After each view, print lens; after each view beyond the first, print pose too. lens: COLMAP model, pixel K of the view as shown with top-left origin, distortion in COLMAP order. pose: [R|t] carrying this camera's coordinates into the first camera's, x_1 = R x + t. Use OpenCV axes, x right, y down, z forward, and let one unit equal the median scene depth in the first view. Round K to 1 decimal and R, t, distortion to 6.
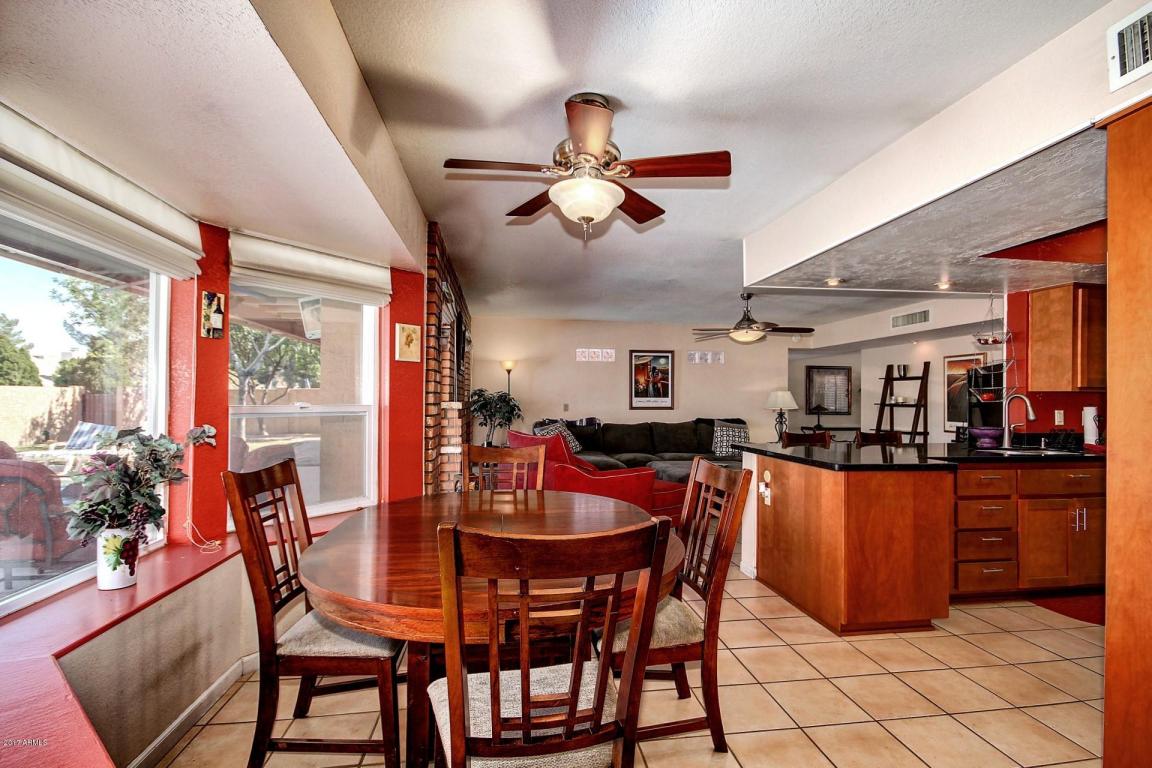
lens RADIAL K [[532.5, 0, 578.3], [0, 532.5, 394.5], [0, 0, 1]] dist [0.000296, -0.004297]
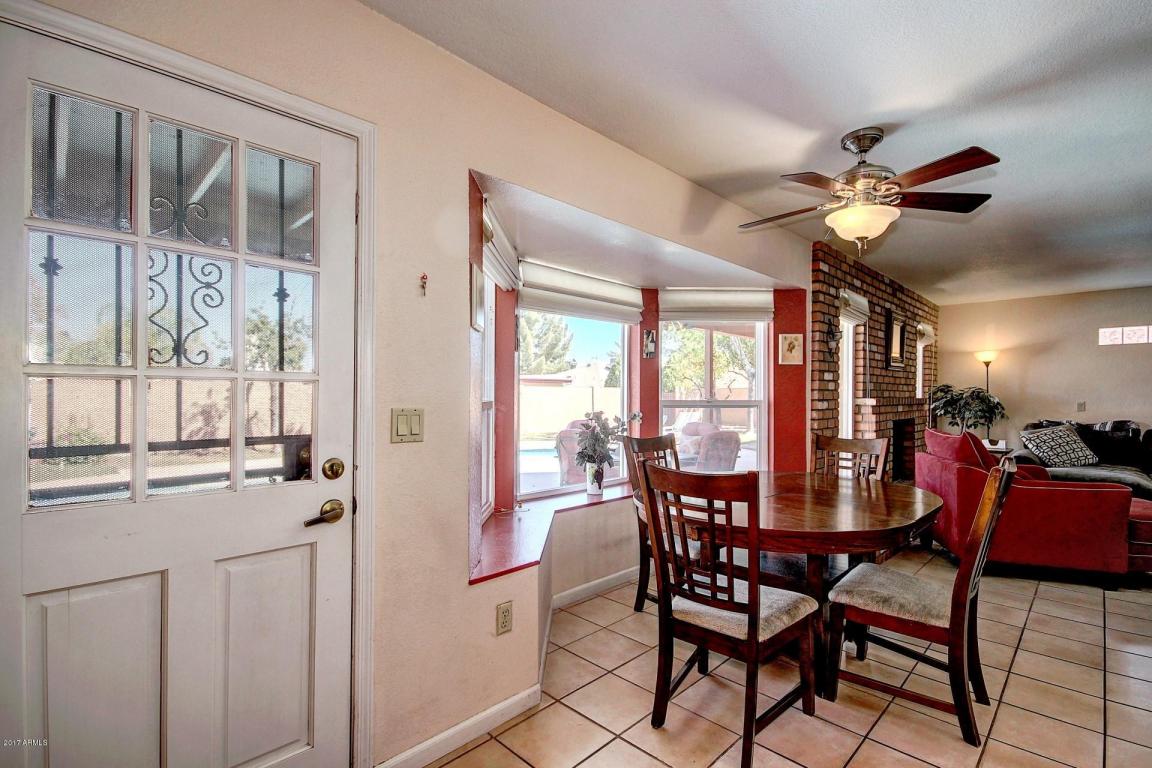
lens RADIAL K [[532.5, 0, 578.3], [0, 532.5, 394.5], [0, 0, 1]] dist [0.000296, -0.004297]
pose [[0.602254, -0.003428, -0.798297, 0.187216], [0.008056, 0.999966, 0.001784, -0.000270], [0.798264, -0.007506, 0.602261, -0.059084]]
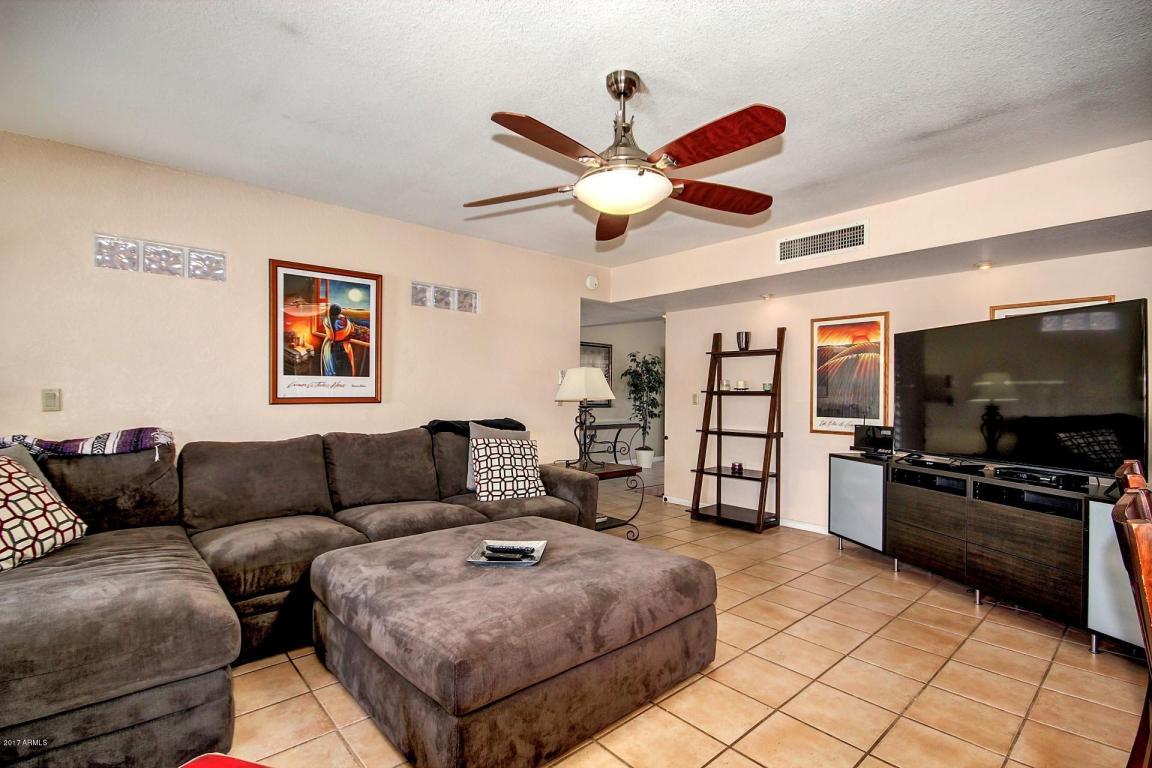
lens RADIAL K [[531.3, 0, 581.5], [0, 531.3, 394.6], [0, 0, 1]] dist [-0.001078, -0.000402]
pose [[0.834095, -0.001450, 0.551619, 0.087863], [-0.007100, 0.999885, 0.013365, 0.017097], [-0.551575, -0.015064, 0.833989, 0.654045]]
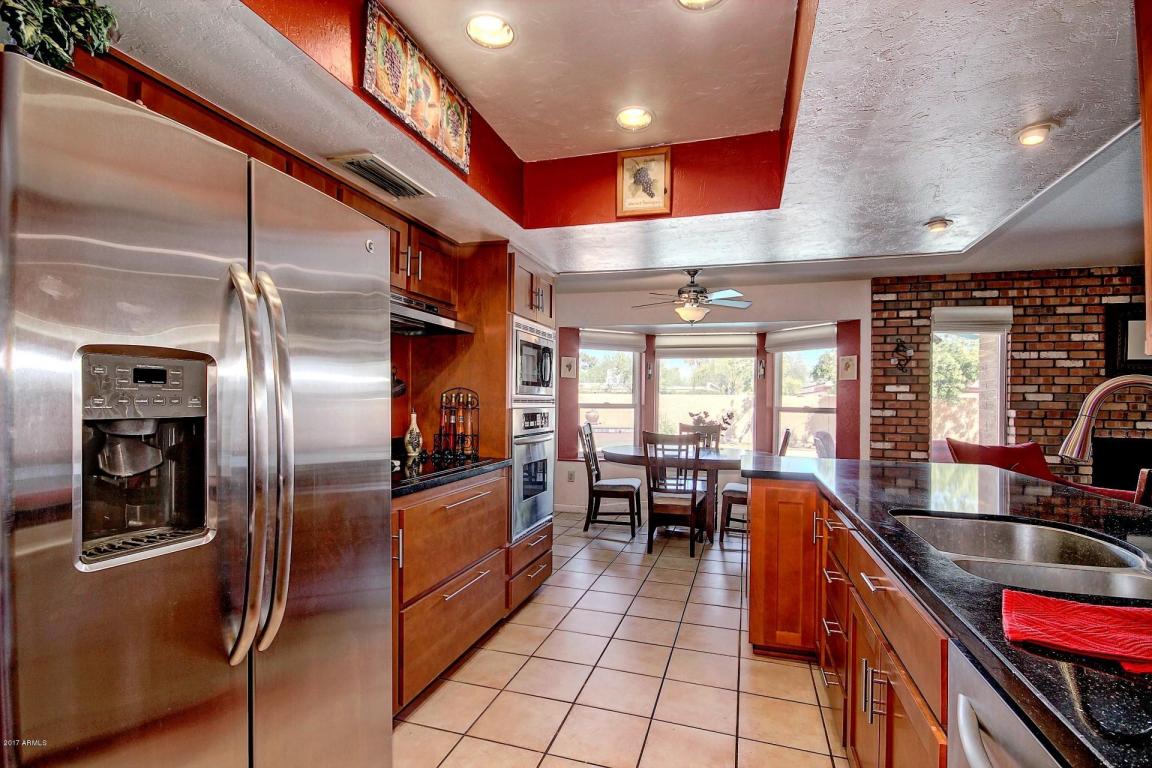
lens RADIAL K [[531.3, 0, 581.5], [0, 531.3, 394.6], [0, 0, 1]] dist [-0.001078, -0.000402]
pose [[-0.427643, -0.023049, -0.903654, 0.723833], [-0.011167, 0.999733, -0.020215, 0.010499], [0.903879, 0.001447, -0.427786, 0.501700]]
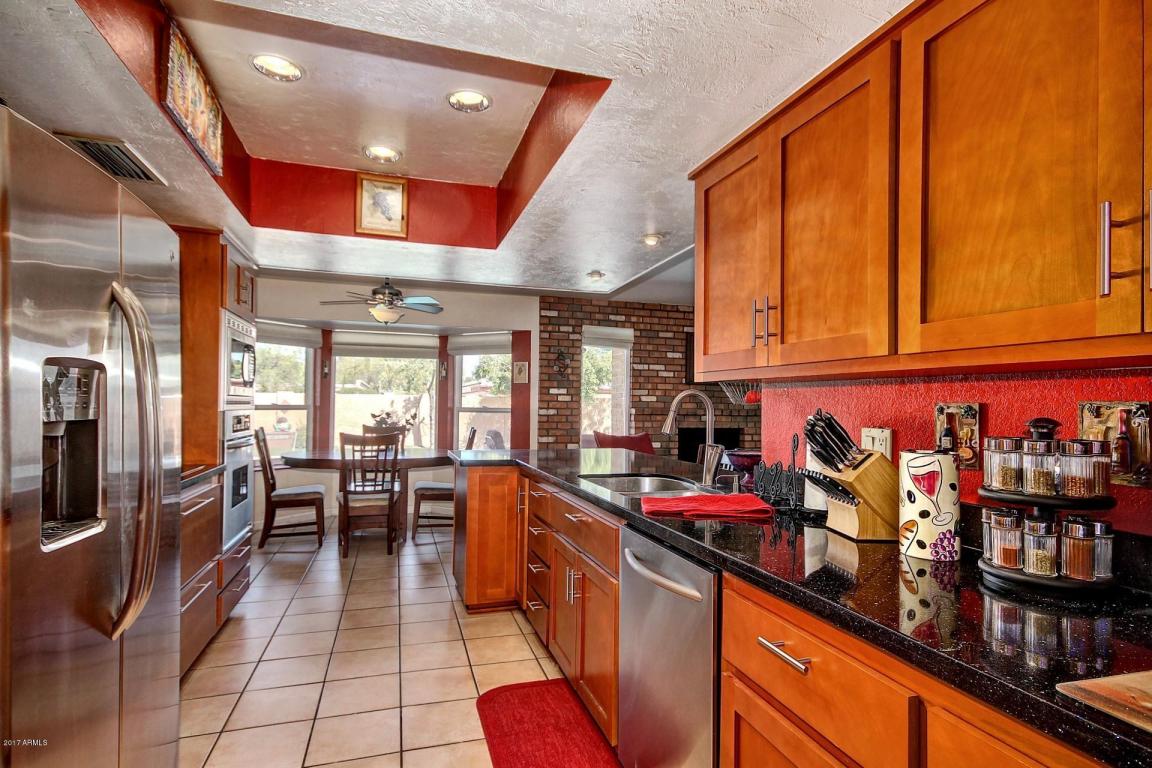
lens RADIAL K [[596.5, 0, 577.9], [0, 596.5, 394.6], [0, 0, 1]] dist [0.004447, 0.001401]
pose [[0.155682, -0.022953, -0.987541, 0.852307], [-0.003920, 0.999708, -0.023854, 0.011378], [0.987799, 0.007585, 0.155547, 0.460547]]
